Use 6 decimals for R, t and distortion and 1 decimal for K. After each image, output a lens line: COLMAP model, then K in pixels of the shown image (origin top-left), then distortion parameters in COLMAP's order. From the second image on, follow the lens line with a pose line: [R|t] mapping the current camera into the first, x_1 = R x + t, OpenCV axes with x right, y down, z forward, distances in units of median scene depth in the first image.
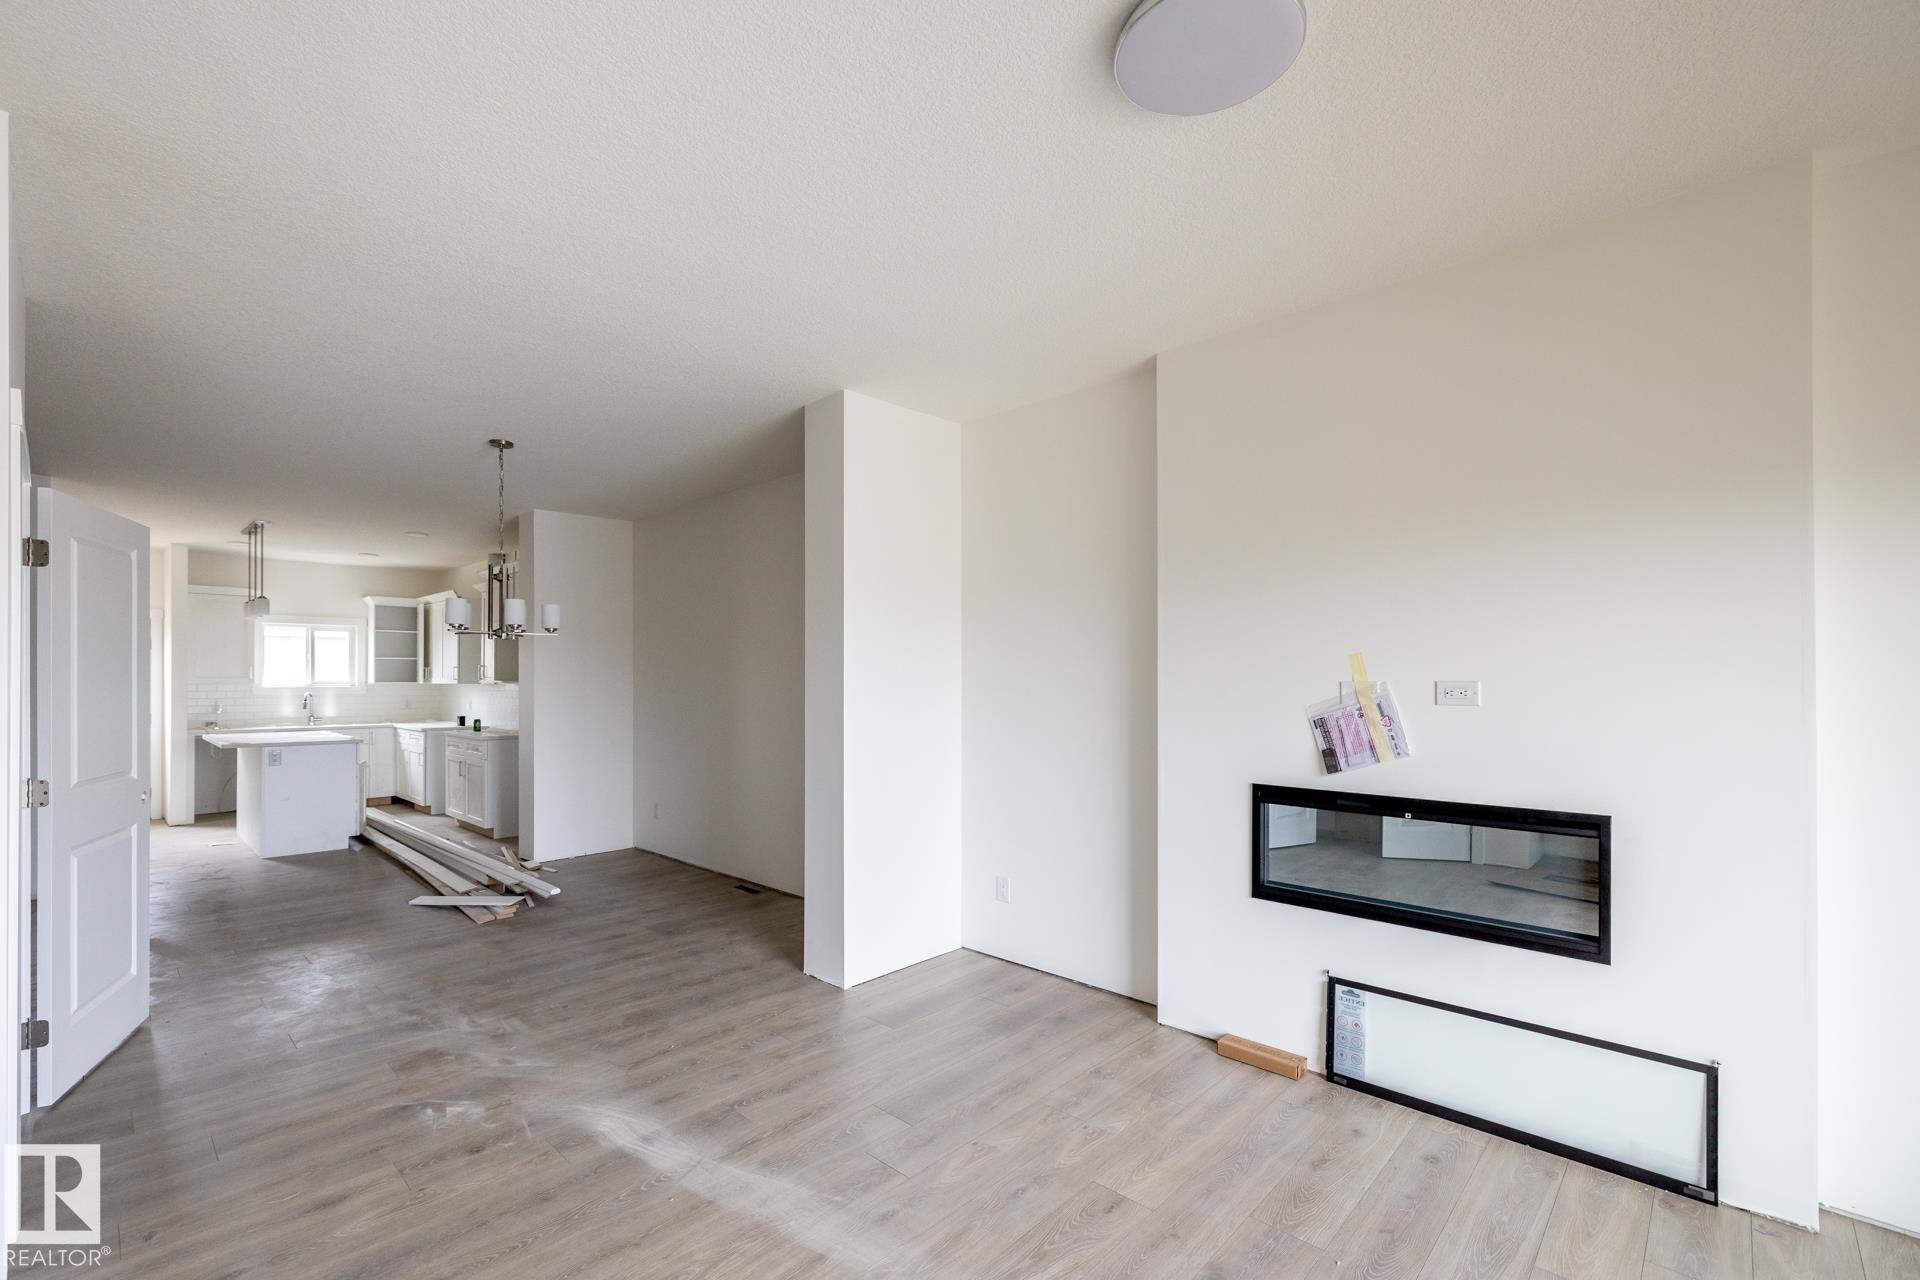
lens RADIAL K [[827.5, 0, 936.9], [0, 827.5, 672.4], [0, 0, 1]] dist [-0.001023, -0.000063]
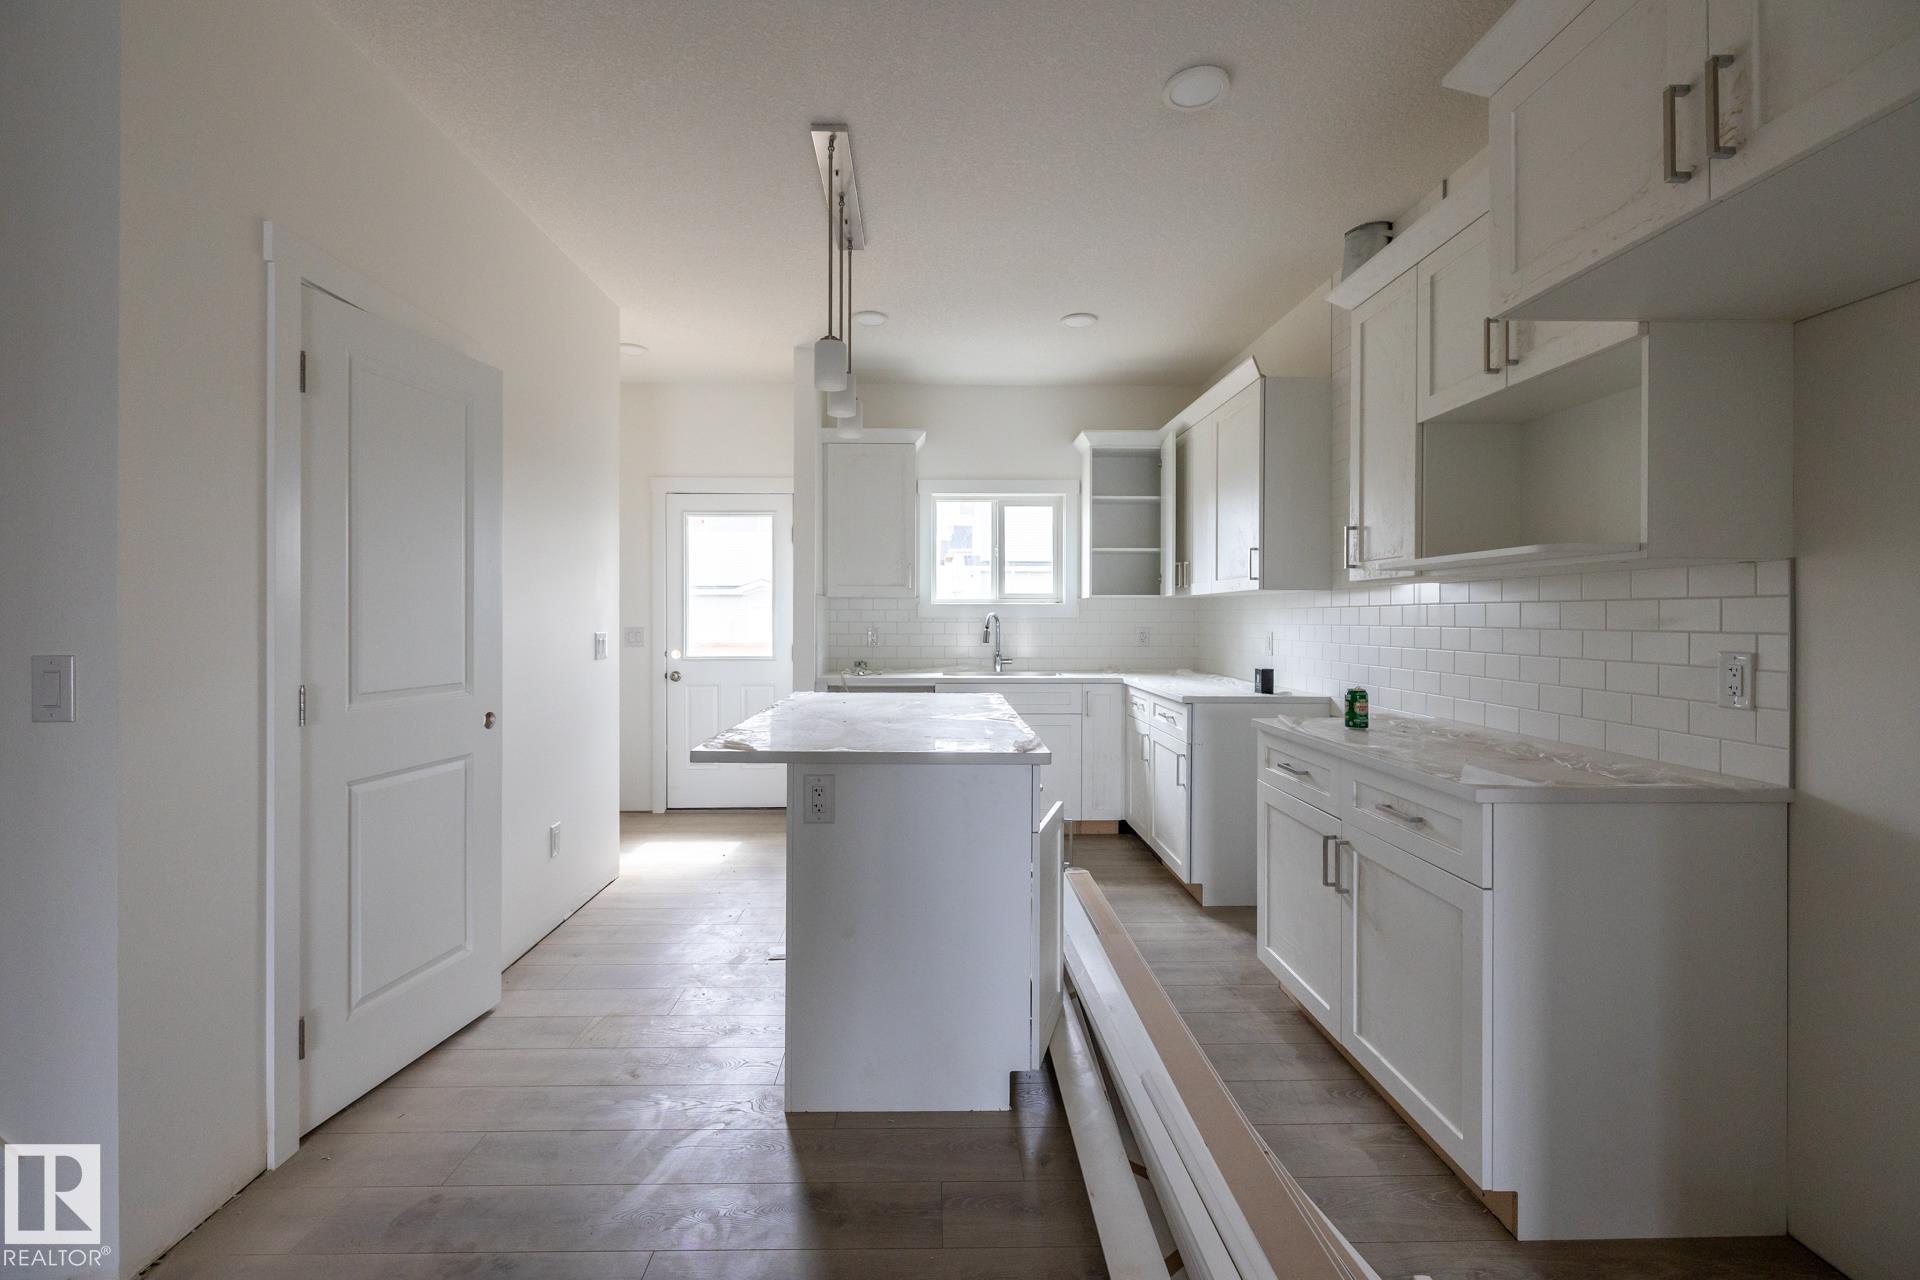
lens RADIAL K [[827.5, 0, 954.7], [0, 827.5, 621.3], [0, 0, 1]] dist [-0.001023, -0.000063]
pose [[0.720037, 0.008556, -0.693883, -0.379223], [0.000598, 0.999916, 0.012951, 0.022056], [0.693935, -0.009740, 0.719971, 0.564211]]
